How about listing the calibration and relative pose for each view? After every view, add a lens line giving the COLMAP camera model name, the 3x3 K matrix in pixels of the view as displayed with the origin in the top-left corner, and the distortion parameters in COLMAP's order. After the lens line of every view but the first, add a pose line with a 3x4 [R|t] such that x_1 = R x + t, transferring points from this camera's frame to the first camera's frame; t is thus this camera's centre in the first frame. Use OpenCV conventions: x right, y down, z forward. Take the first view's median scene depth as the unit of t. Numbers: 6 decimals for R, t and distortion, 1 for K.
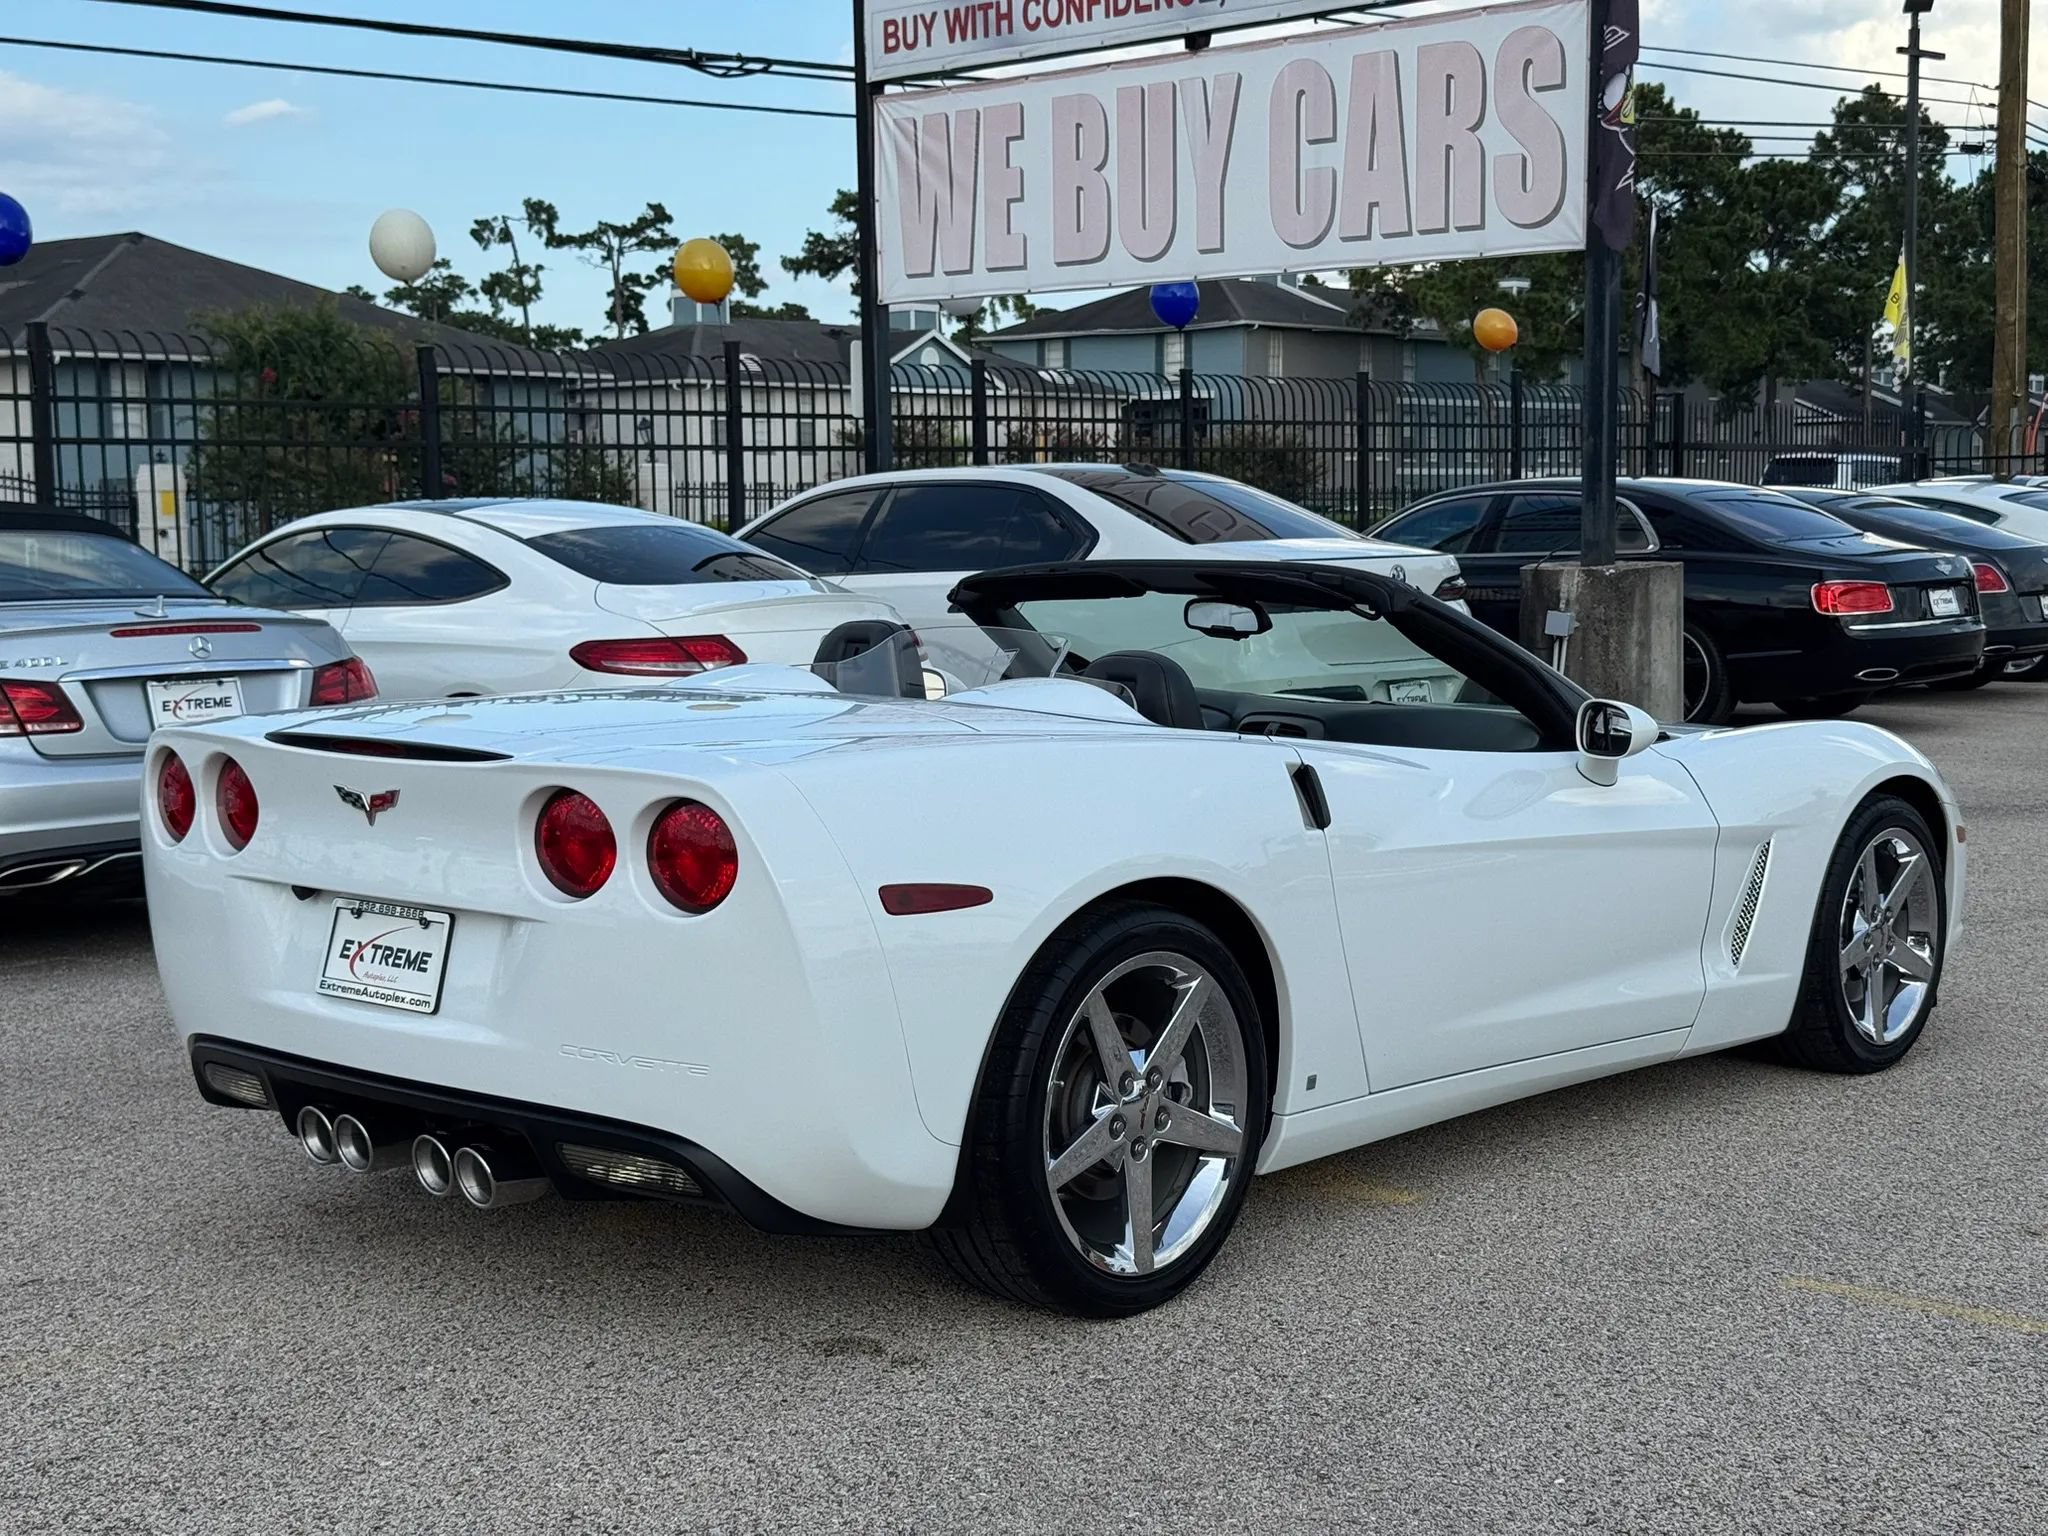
lens RADIAL K [[2981.1, 0, 1029.6], [0, 2981.1, 736.9], [0, 0, 1]] dist [0.230618, -0.640960]
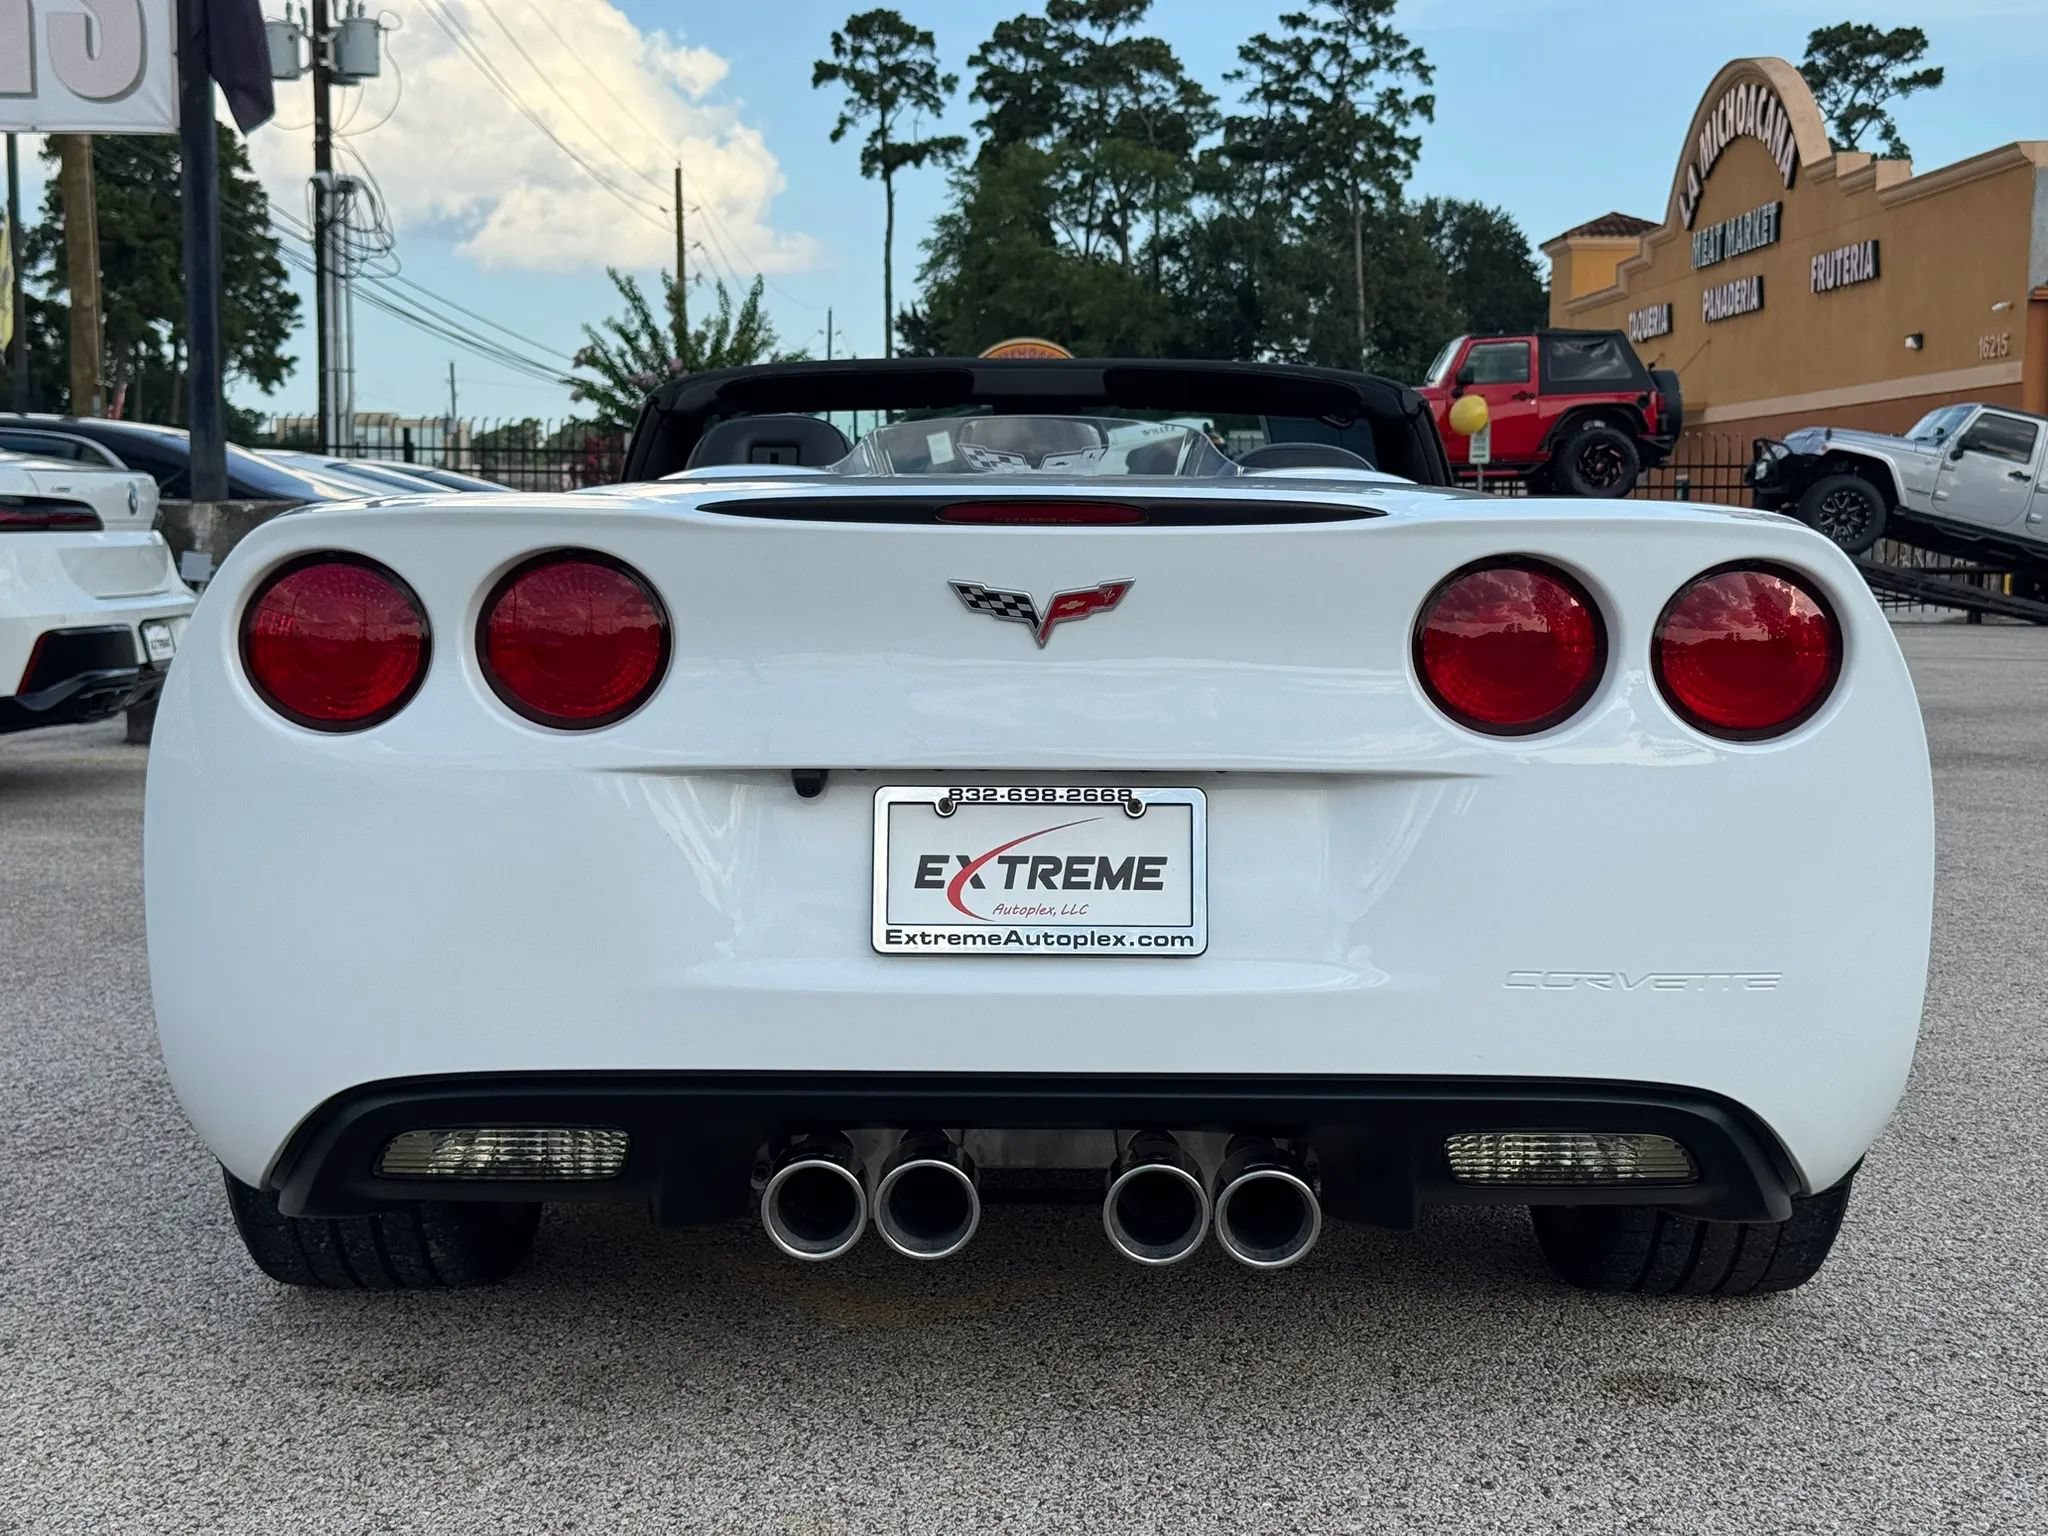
lens RADIAL K [[2981.1, 0, 1029.6], [0, 2981.1, 736.9], [0, 0, 1]] dist [0.230618, -0.640960]
pose [[0.753078, -0.043334, 0.656503, -0.594290], [0.049777, 0.998721, 0.008823, 0.041041], [-0.656046, 0.026035, 0.754272, 0.562966]]
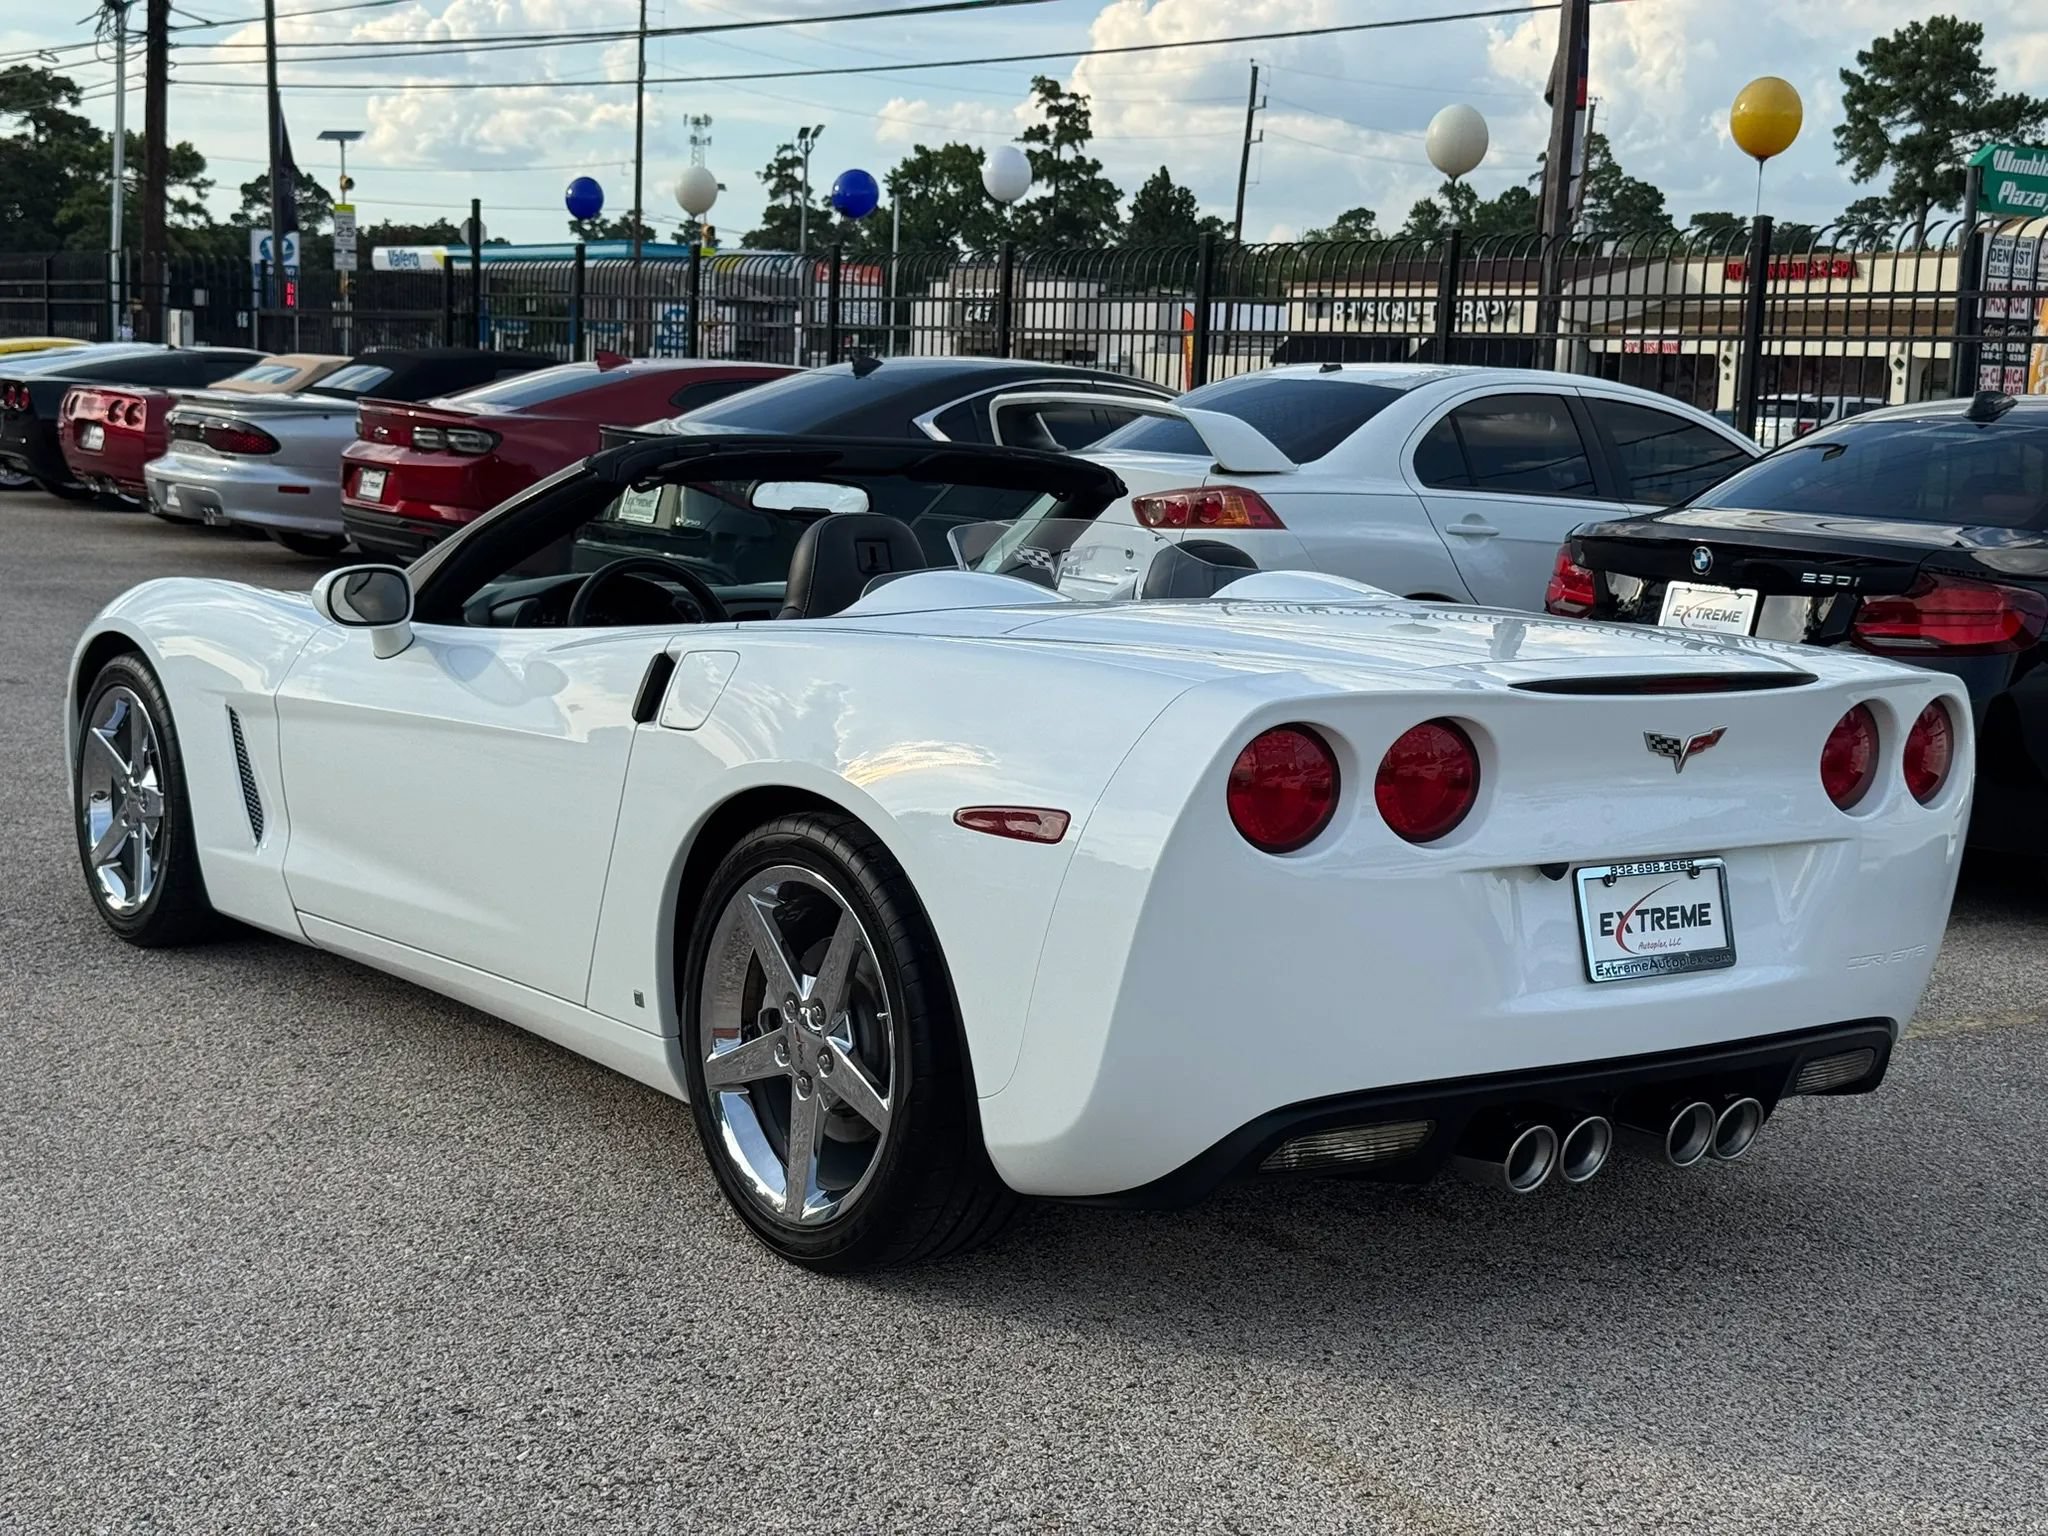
lens RADIAL K [[3009.1, 0, 1008.7], [0, 3009.1, 767.2], [0, 0, 1]] dist [0.187305, -0.448931]
pose [[0.178281, -0.110734, 0.977729, -1.111398], [0.039221, 0.993658, 0.105386, -0.072777], [-0.983198, 0.019559, 0.181493, 1.023183]]
